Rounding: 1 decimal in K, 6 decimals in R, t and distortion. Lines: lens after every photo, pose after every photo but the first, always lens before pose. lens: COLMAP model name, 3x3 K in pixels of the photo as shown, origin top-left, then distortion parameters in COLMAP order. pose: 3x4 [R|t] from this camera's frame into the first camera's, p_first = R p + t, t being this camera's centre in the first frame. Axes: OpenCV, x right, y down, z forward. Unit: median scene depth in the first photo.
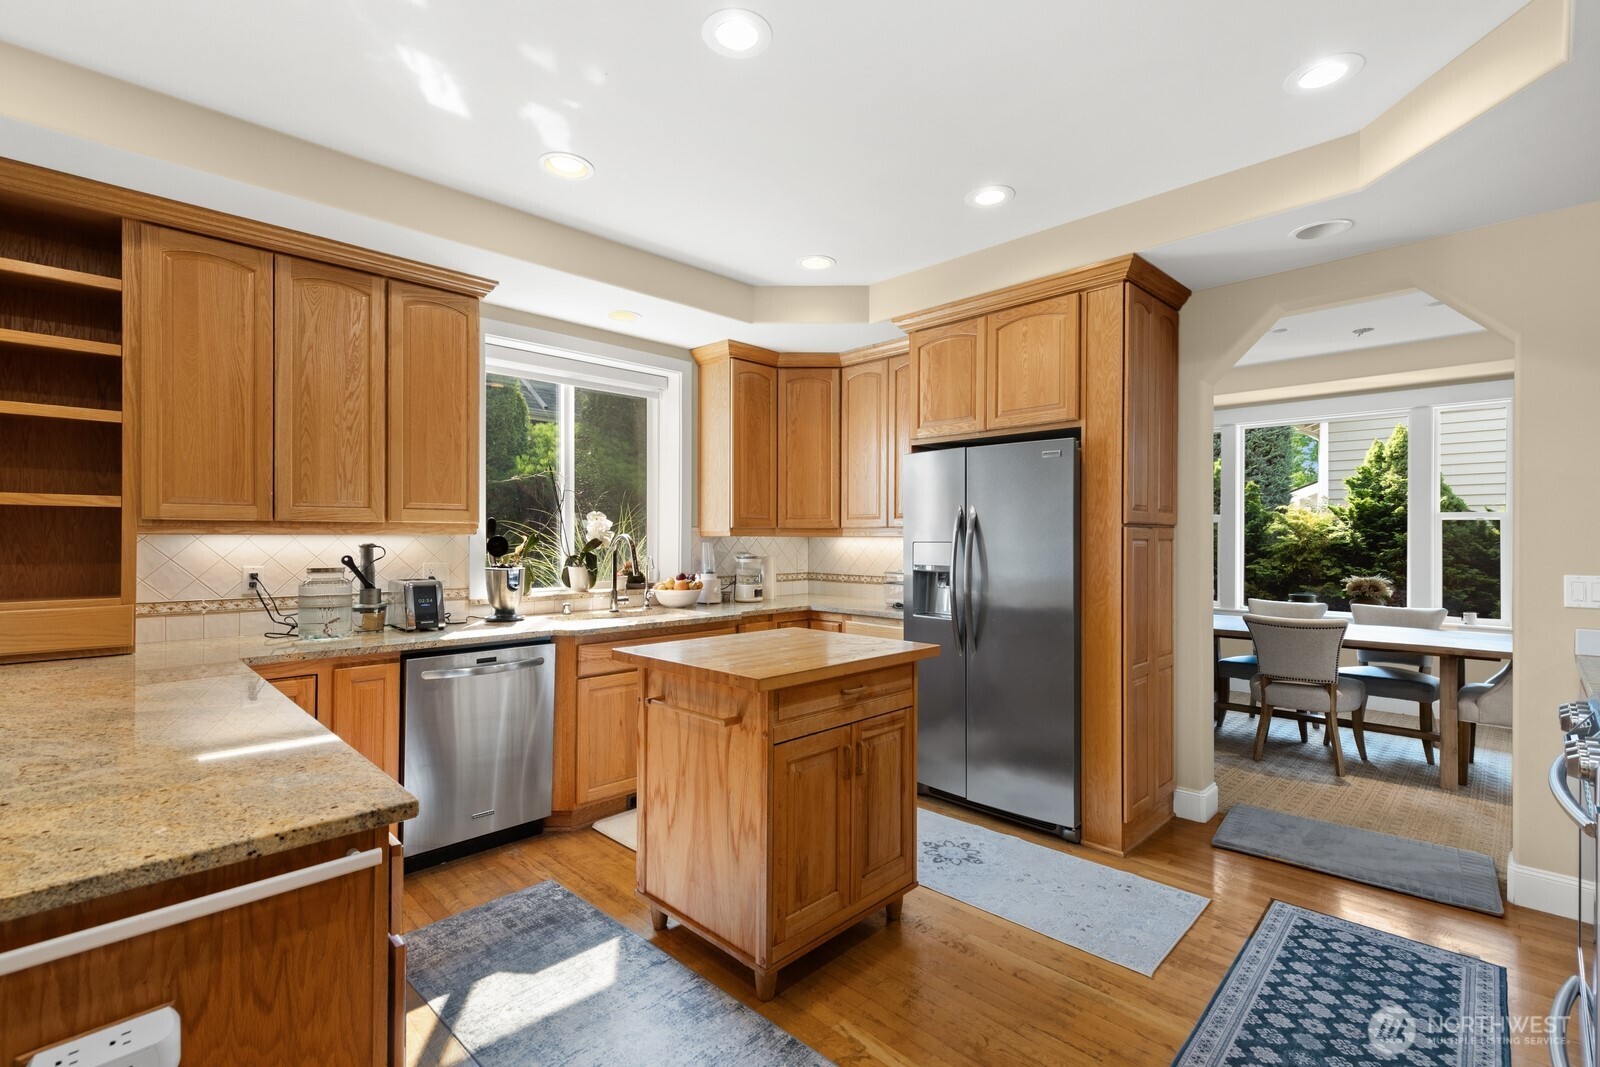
lens RADIAL K [[722.5, 0, 802.0], [0, 722.5, 537.6], [0, 0, 1]] dist [0.002755, 0.000296]
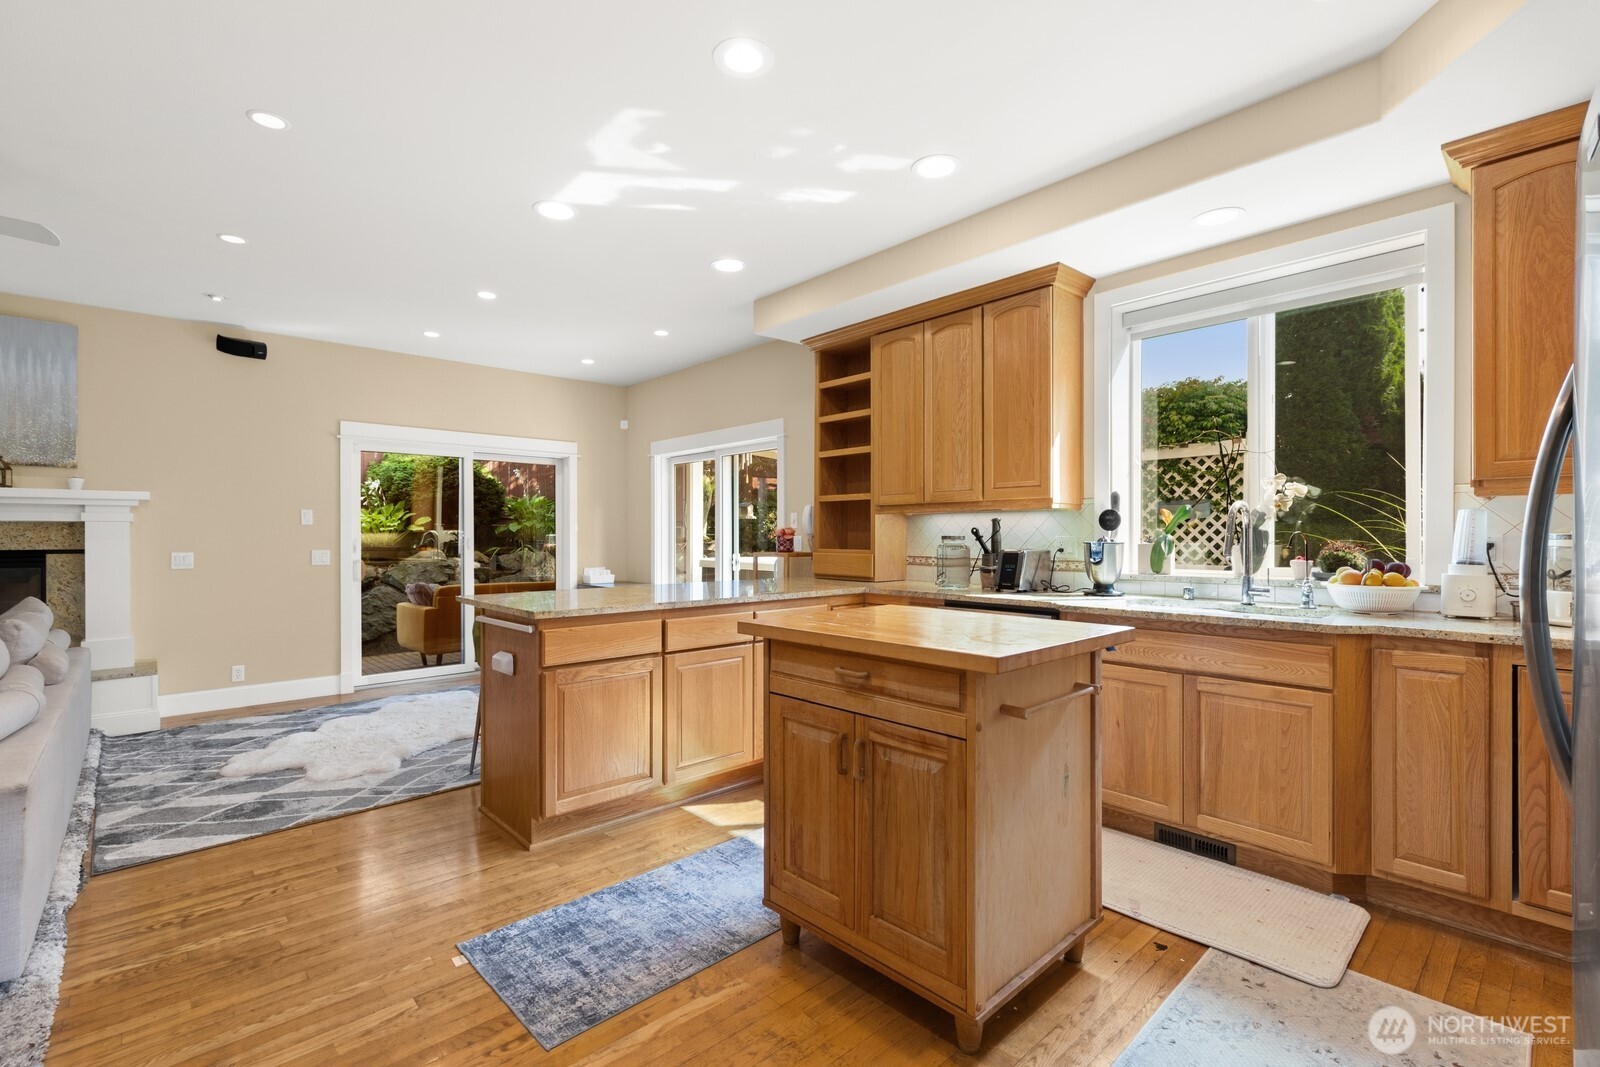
lens RADIAL K [[712.6, 0, 792.8], [0, 712.6, 542.5], [0, 0, 1]] dist [-0.001512, -0.000284]
pose [[-0.048662, 0.005655, -0.998799, 0.591348], [0.001012, 0.999984, 0.005612, 0.038680], [0.998815, -0.000738, -0.048667, 0.648659]]
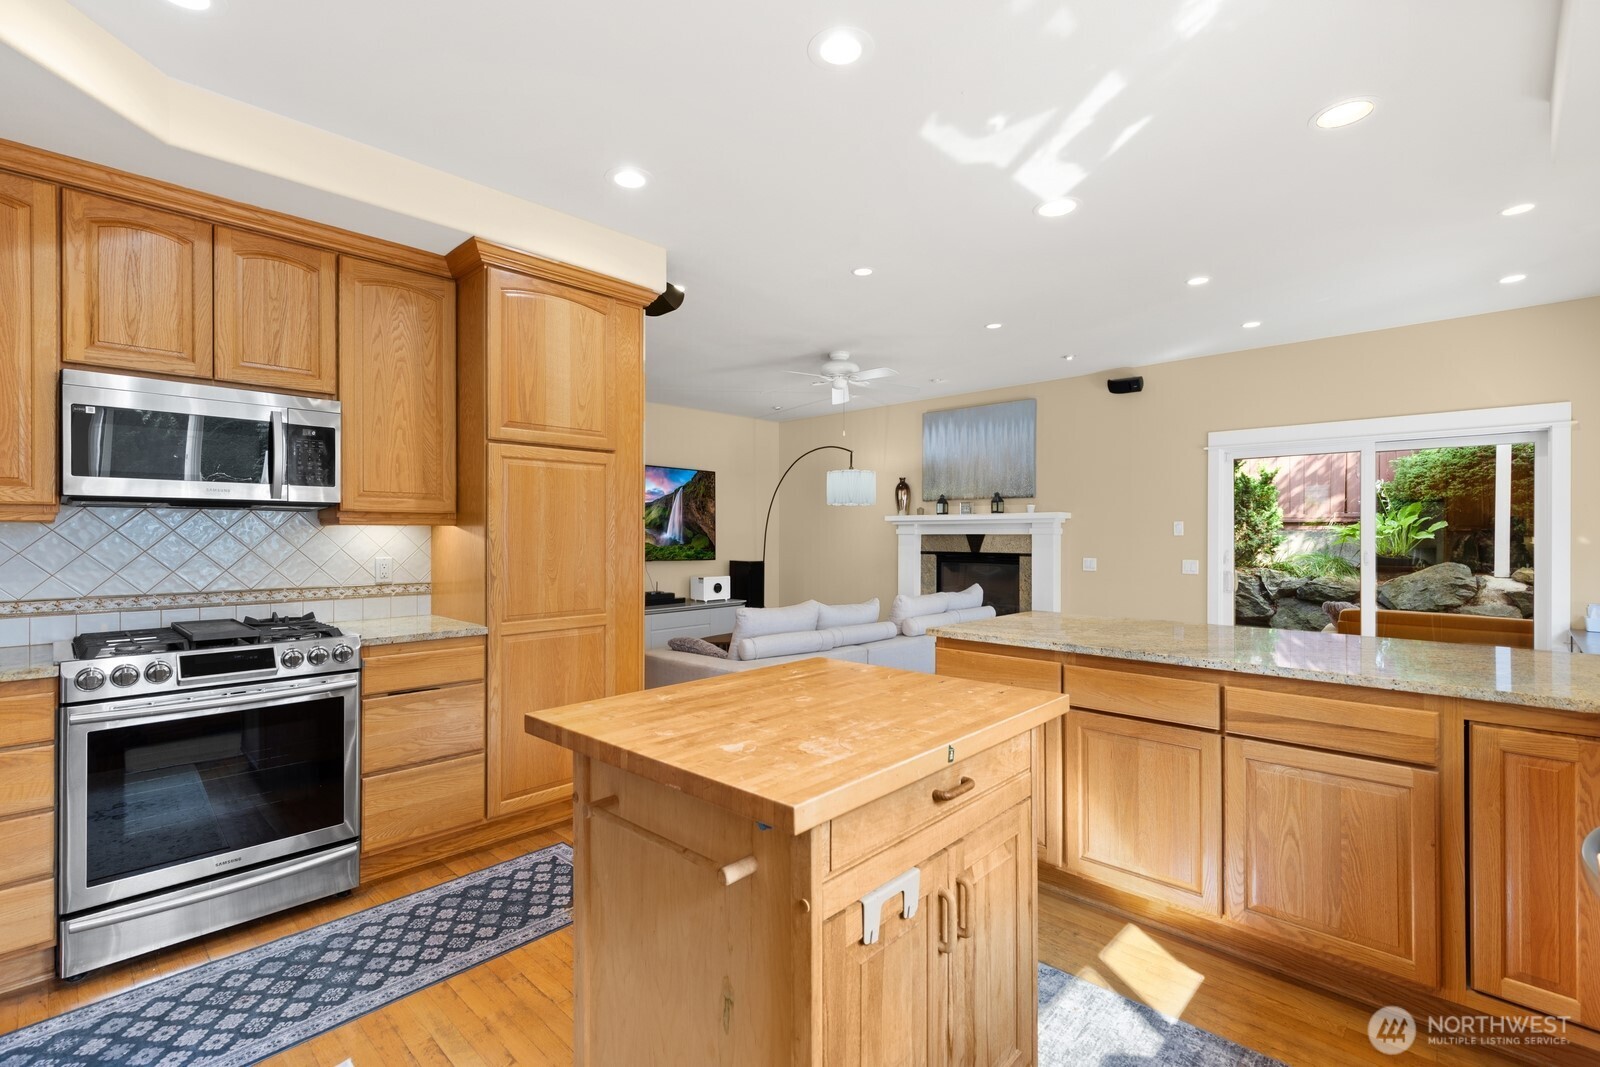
lens RADIAL K [[719.6, 0, 800.0], [0, 719.6, 533.5], [0, 0, 1]] dist [0.002024, 0.000049]
pose [[-0.999853, -0.005232, -0.016311, -0.007195], [-0.005242, 0.999986, 0.000552, 0.005839], [0.016308, 0.000637, -0.999867, 1.171932]]
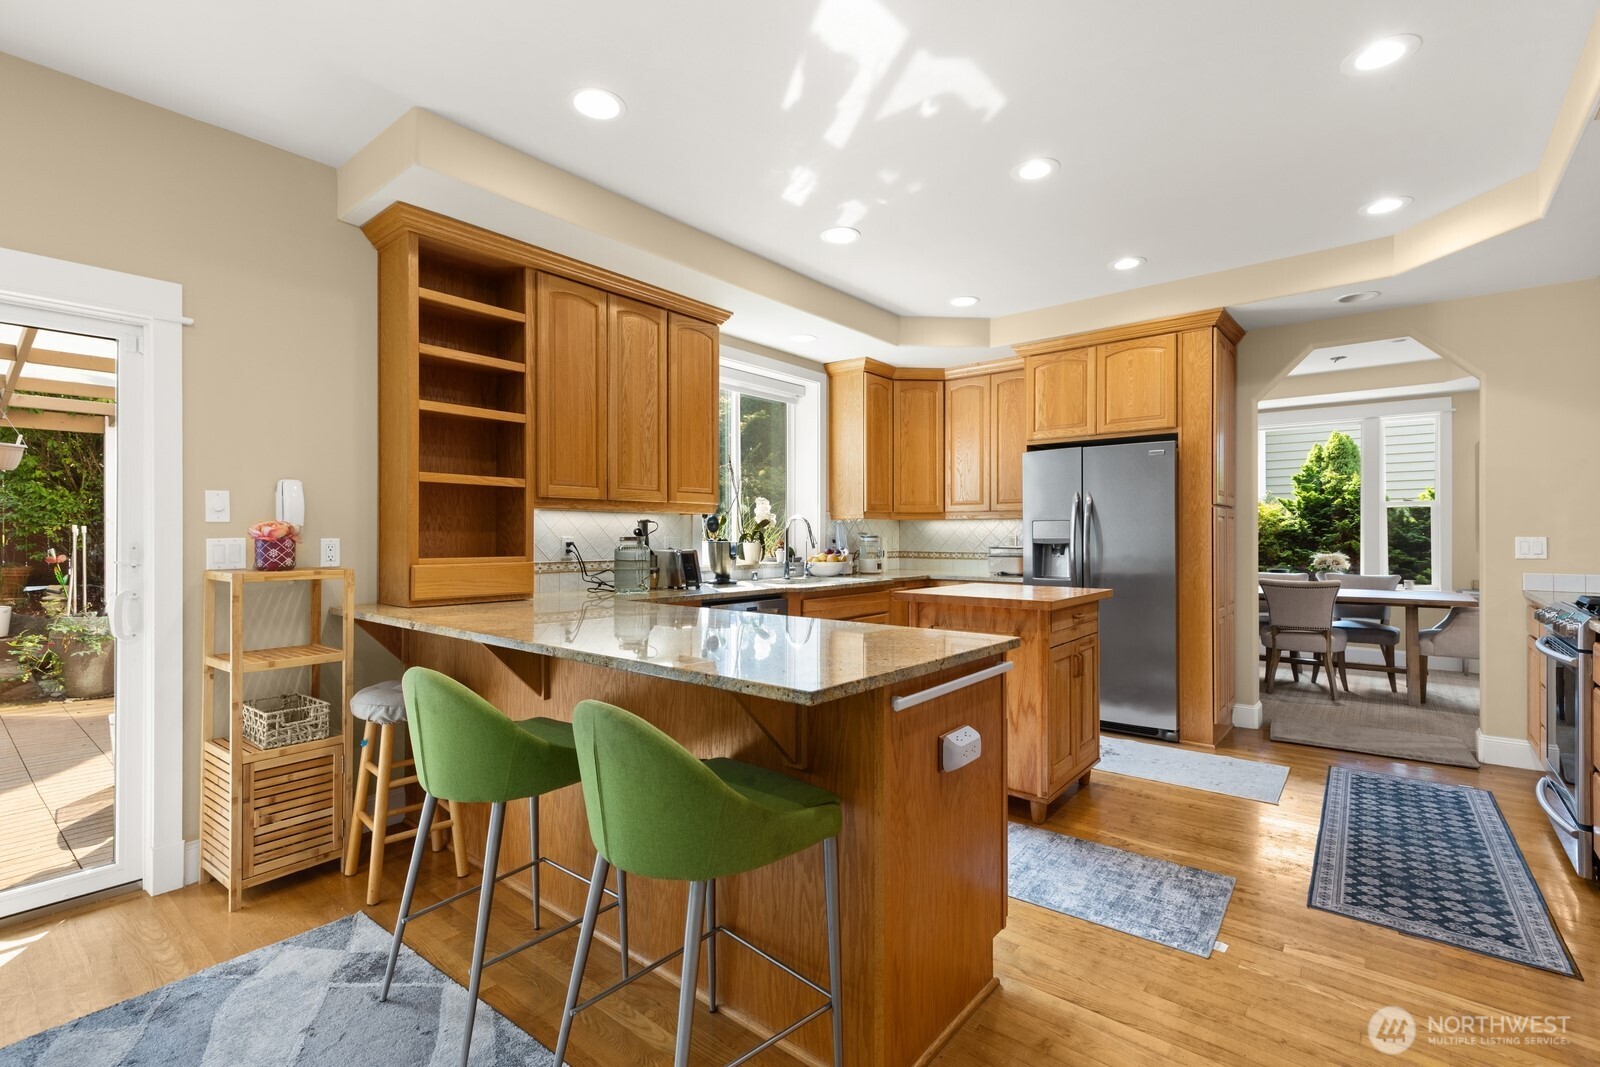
lens RADIAL K [[719.6, 0, 800.0], [0, 719.6, 533.5], [0, 0, 1]] dist [0.002024, 0.000049]
pose [[0.995569, -0.002570, 0.093999, -0.409817], [0.002667, 0.999996, -0.000907, 0.031334], [-0.093996, 0.001154, 0.995572, -0.248647]]
